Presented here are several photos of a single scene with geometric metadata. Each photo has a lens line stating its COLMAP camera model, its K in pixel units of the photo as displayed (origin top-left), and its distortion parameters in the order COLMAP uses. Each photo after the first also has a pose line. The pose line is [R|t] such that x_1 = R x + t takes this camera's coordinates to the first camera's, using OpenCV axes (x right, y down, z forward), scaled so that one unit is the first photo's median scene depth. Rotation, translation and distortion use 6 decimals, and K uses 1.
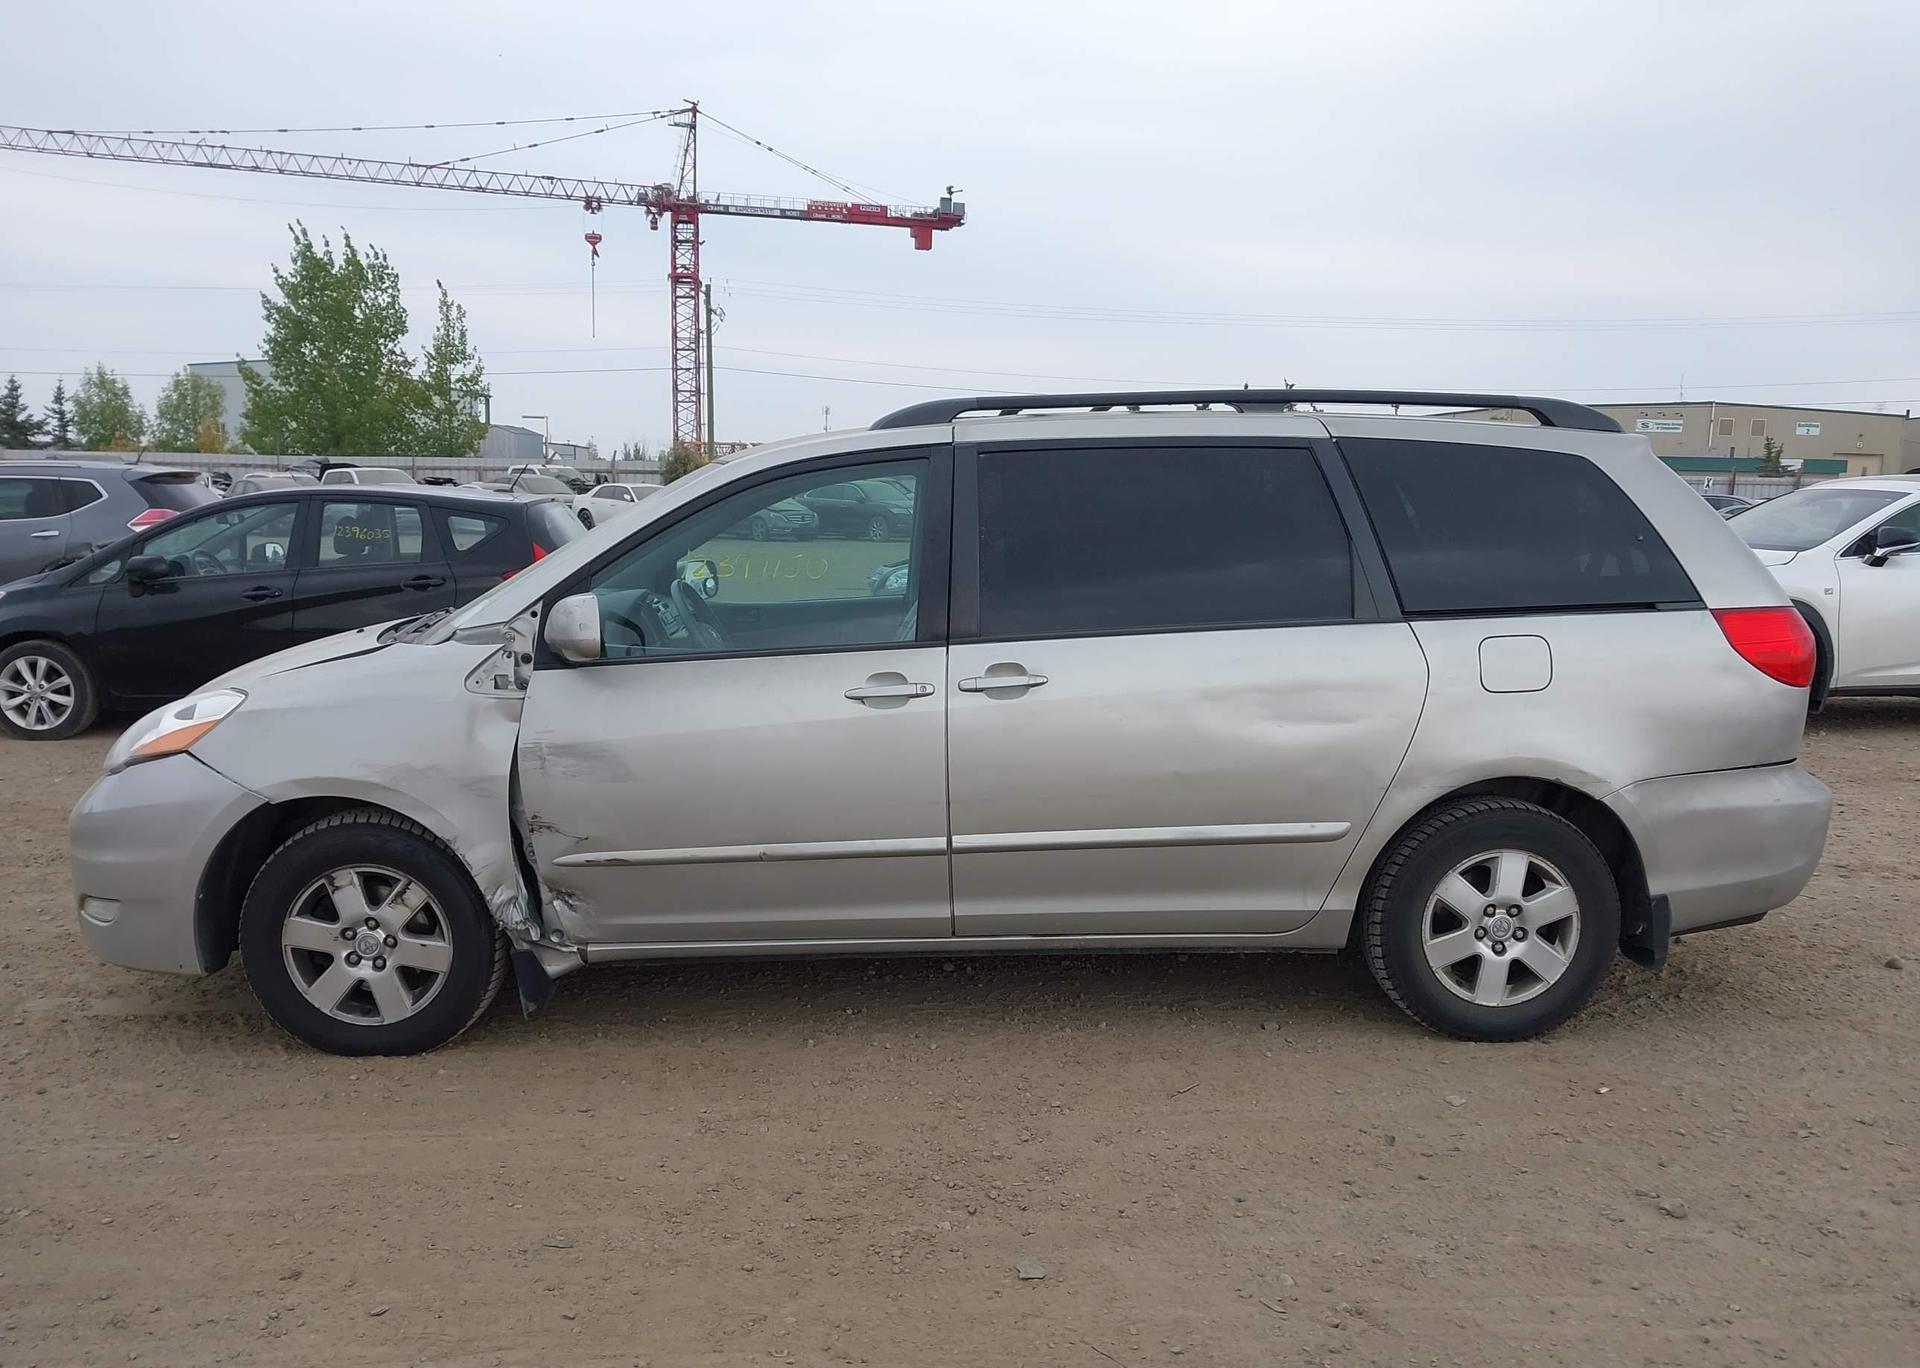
lens RADIAL K [[1521.3, 0, 969.0], [0, 1521.3, 685.6], [0, 0, 1]] dist [0.029426, -0.036660]
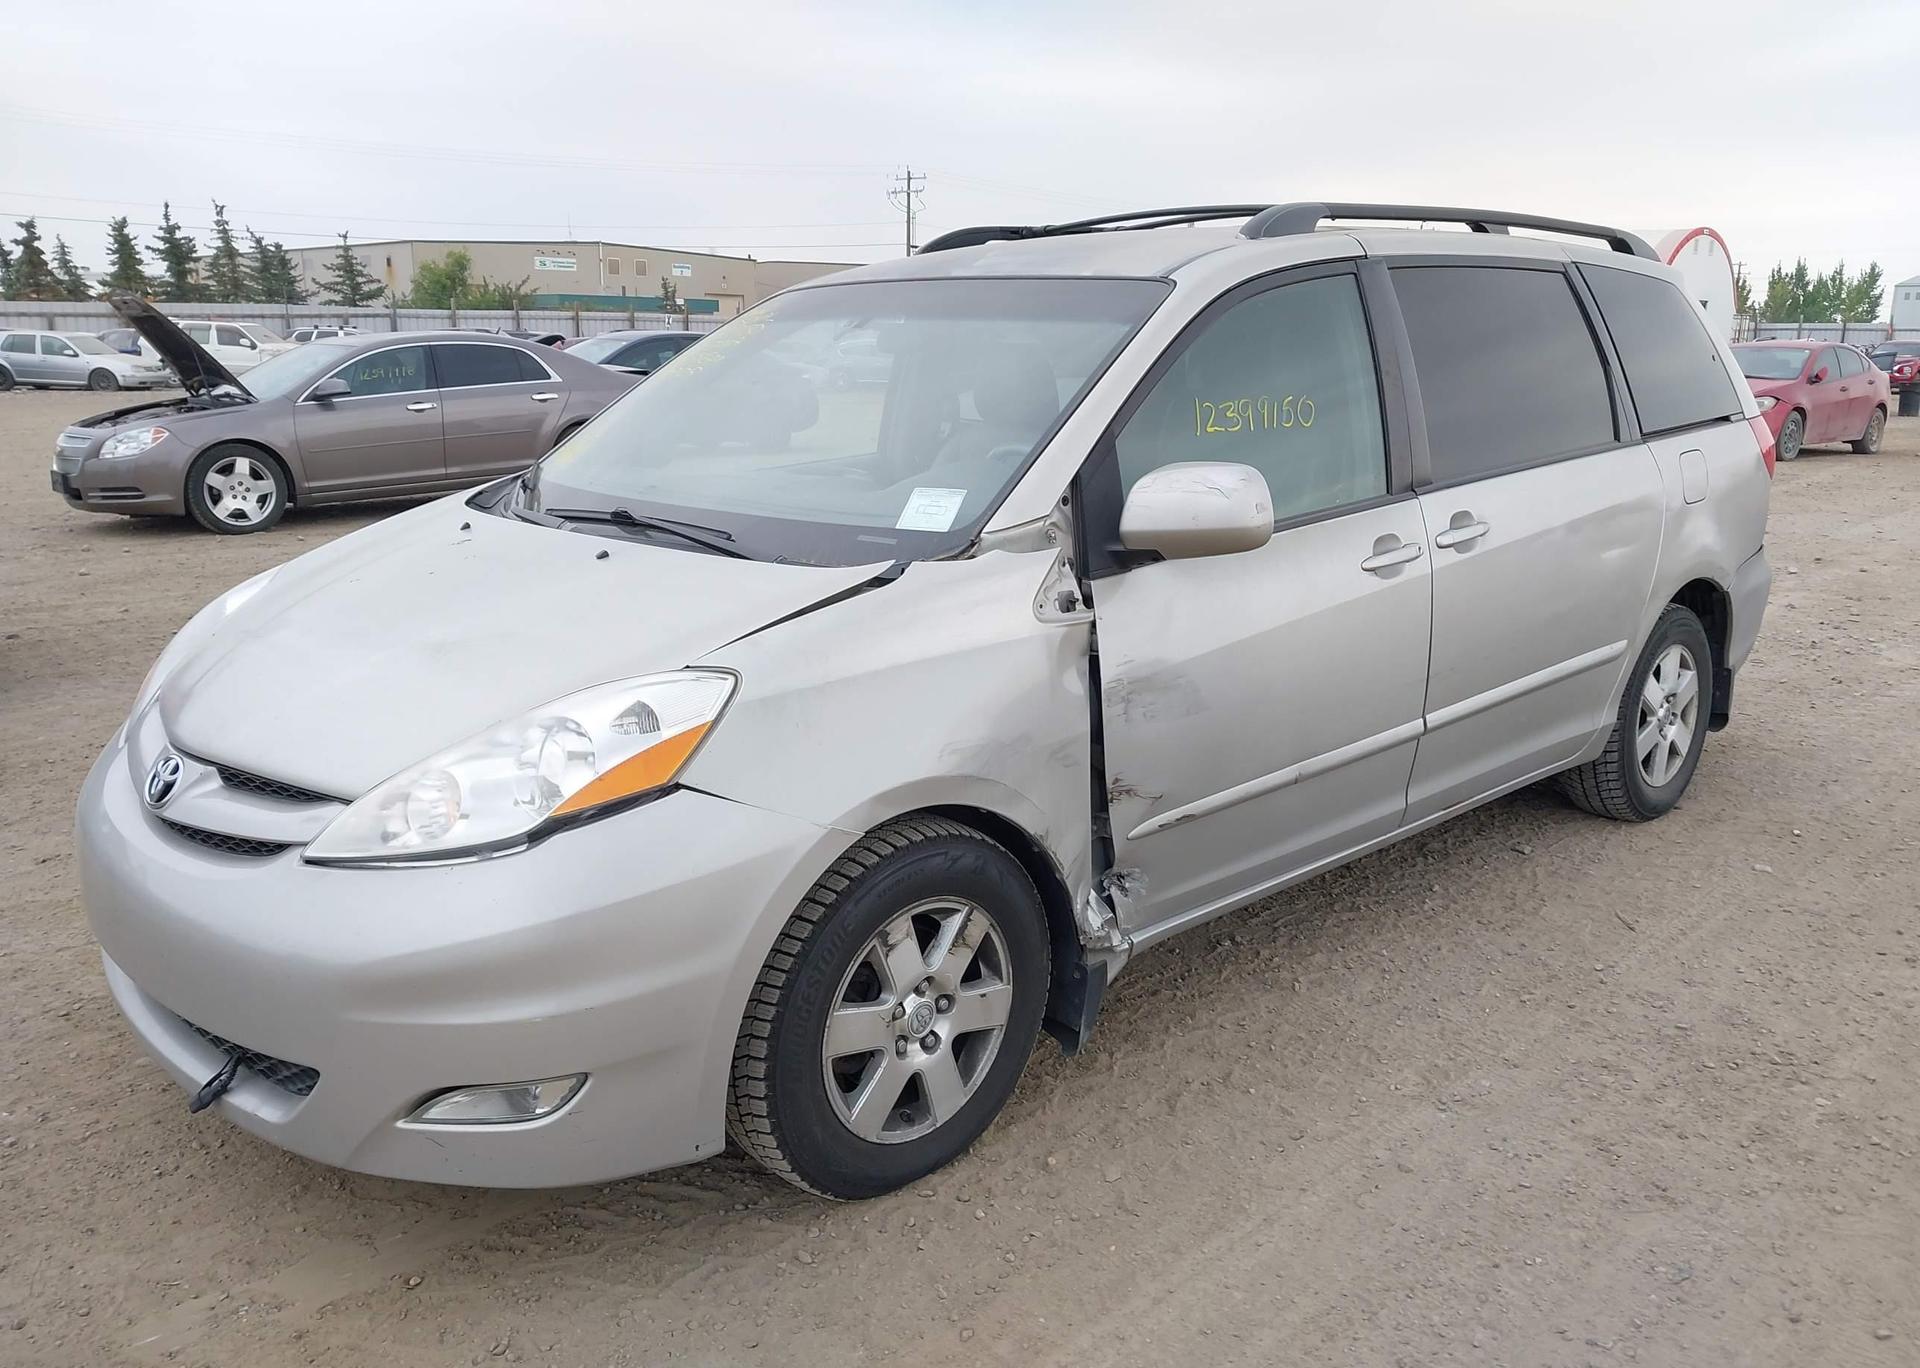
lens RADIAL K [[1521.3, 0, 963.5], [0, 1521.3, 695.0], [0, 0, 1]] dist [0.029426, -0.036660]
pose [[0.766507, -0.157246, 0.622688, -0.738883], [0.089358, 0.986245, 0.139057, -0.057396], [-0.635989, -0.050946, 0.770015, 0.467692]]
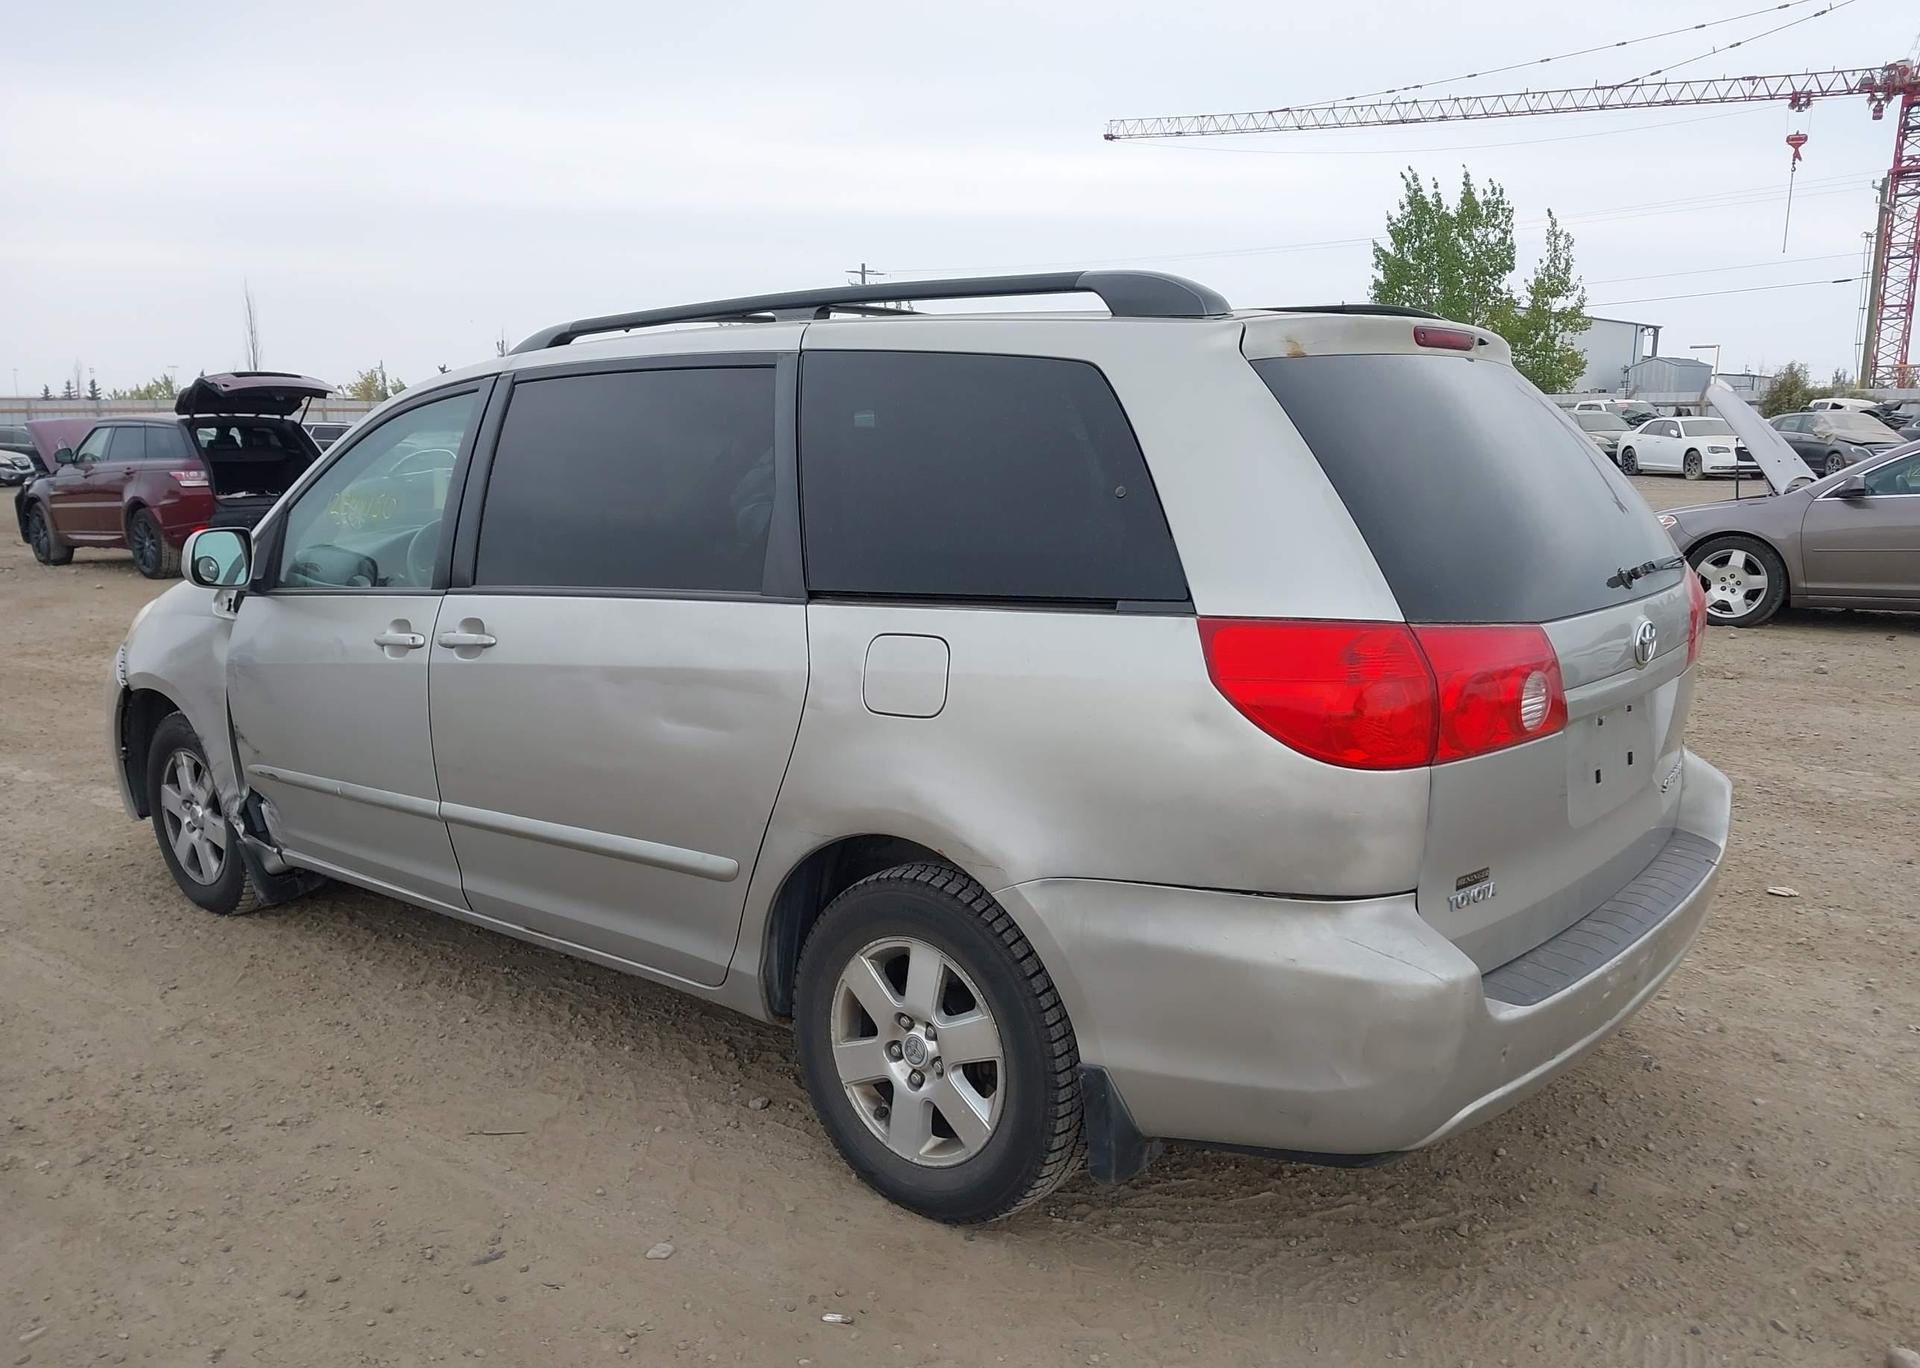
lens RADIAL K [[1521.3, 0, 970.1], [0, 1521.3, 693.2], [0, 0, 1]] dist [0.029426, -0.036660]
pose [[0.735552, 0.103262, -0.669552, 0.814746], [-0.073734, 0.994647, 0.072398, -0.055793], [0.673444, -0.003884, 0.739228, 0.503516]]
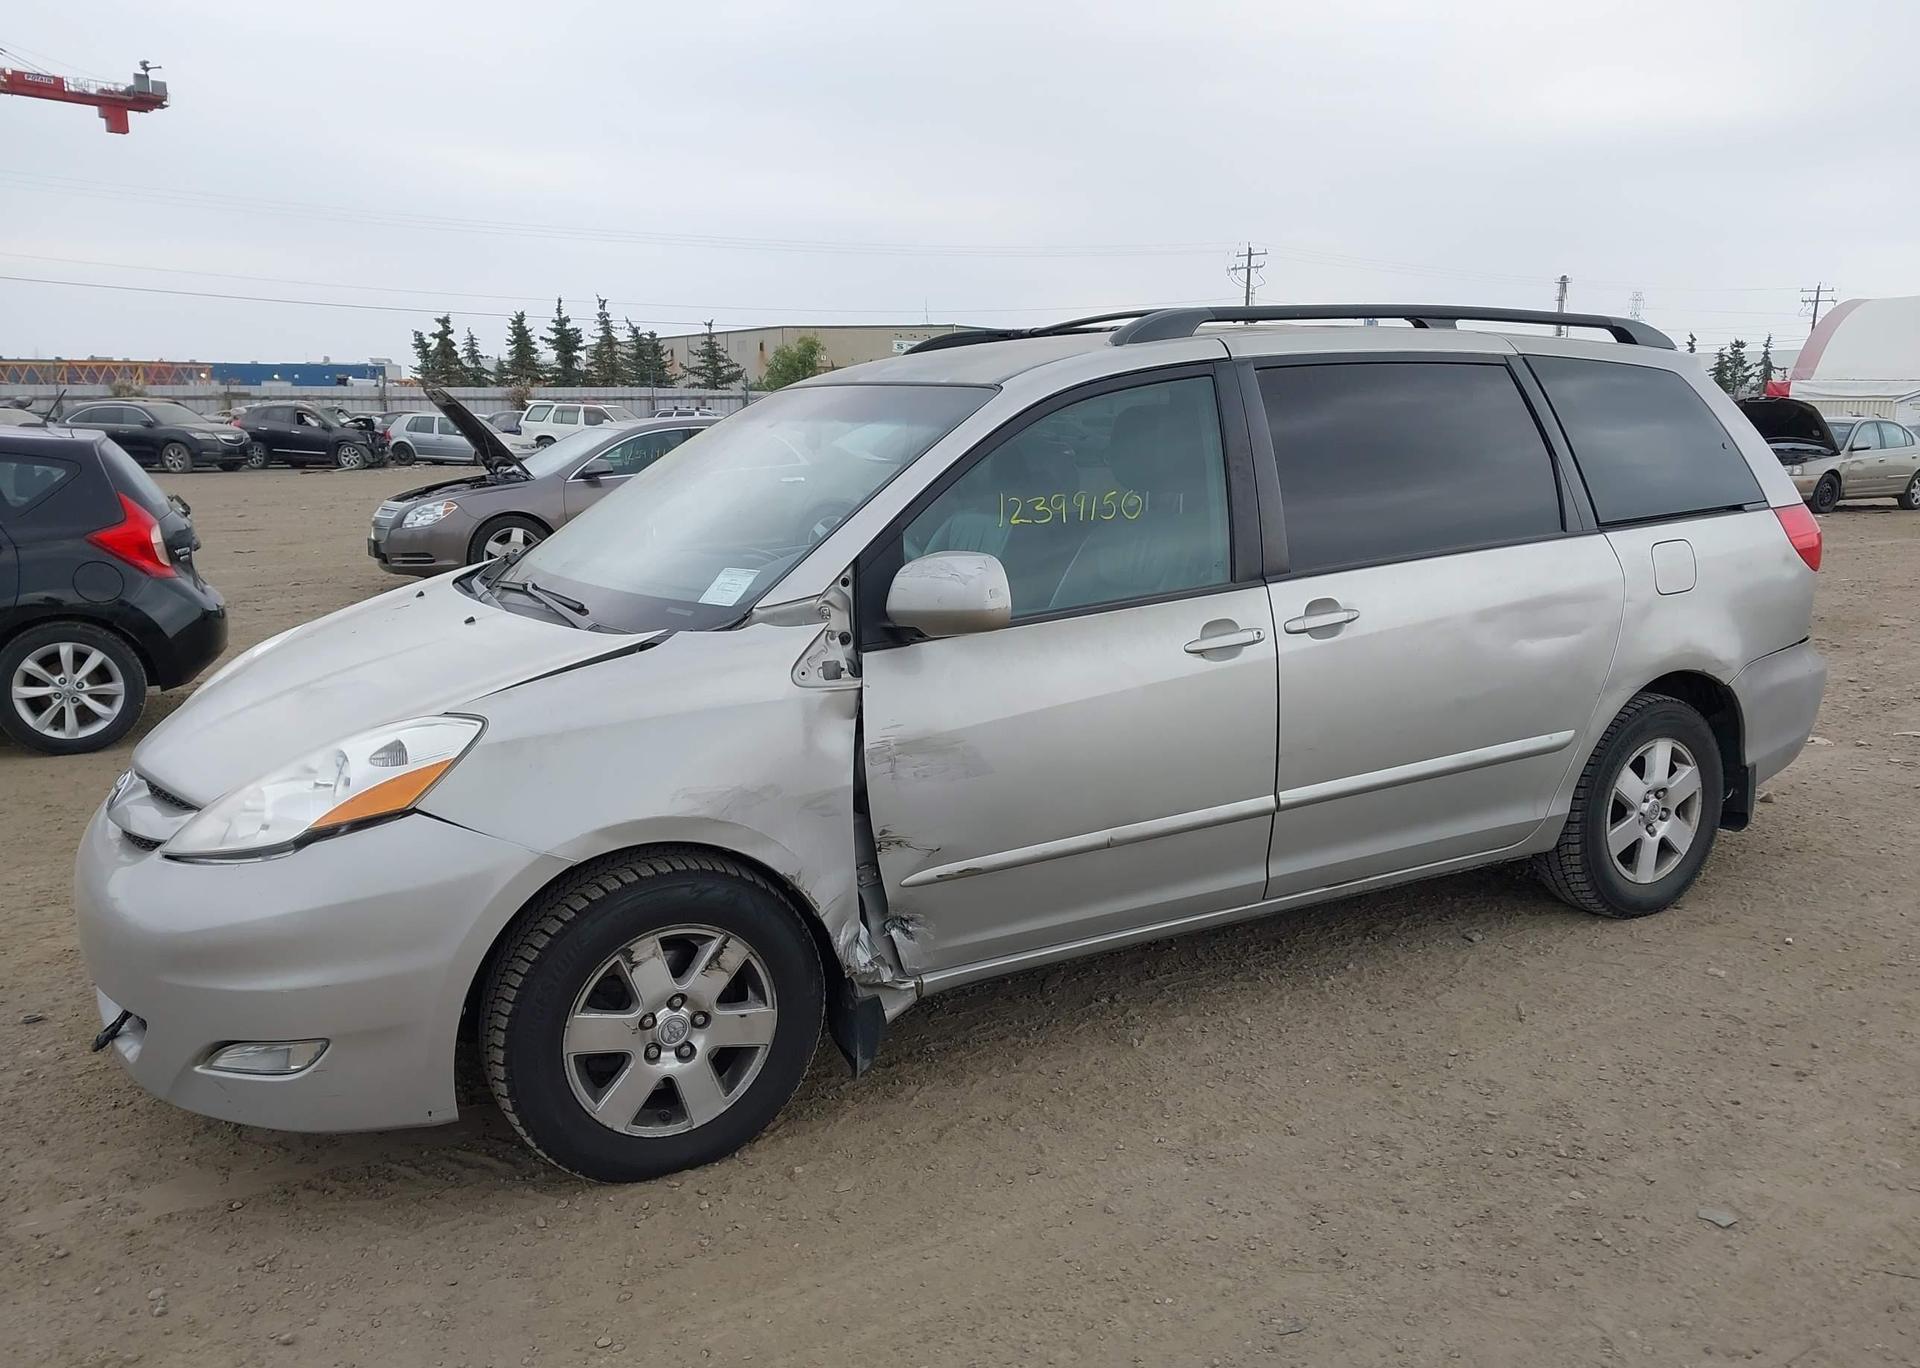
lens RADIAL K [[1521.3, 0, 966.4], [0, 1521.3, 690.7], [0, 0, 1]] dist [0.029426, -0.036660]
pose [[0.890282, -0.098255, 0.444684, -0.561860], [0.073743, 0.994665, 0.072139, -0.040812], [-0.449399, -0.031432, 0.892778, 0.251729]]
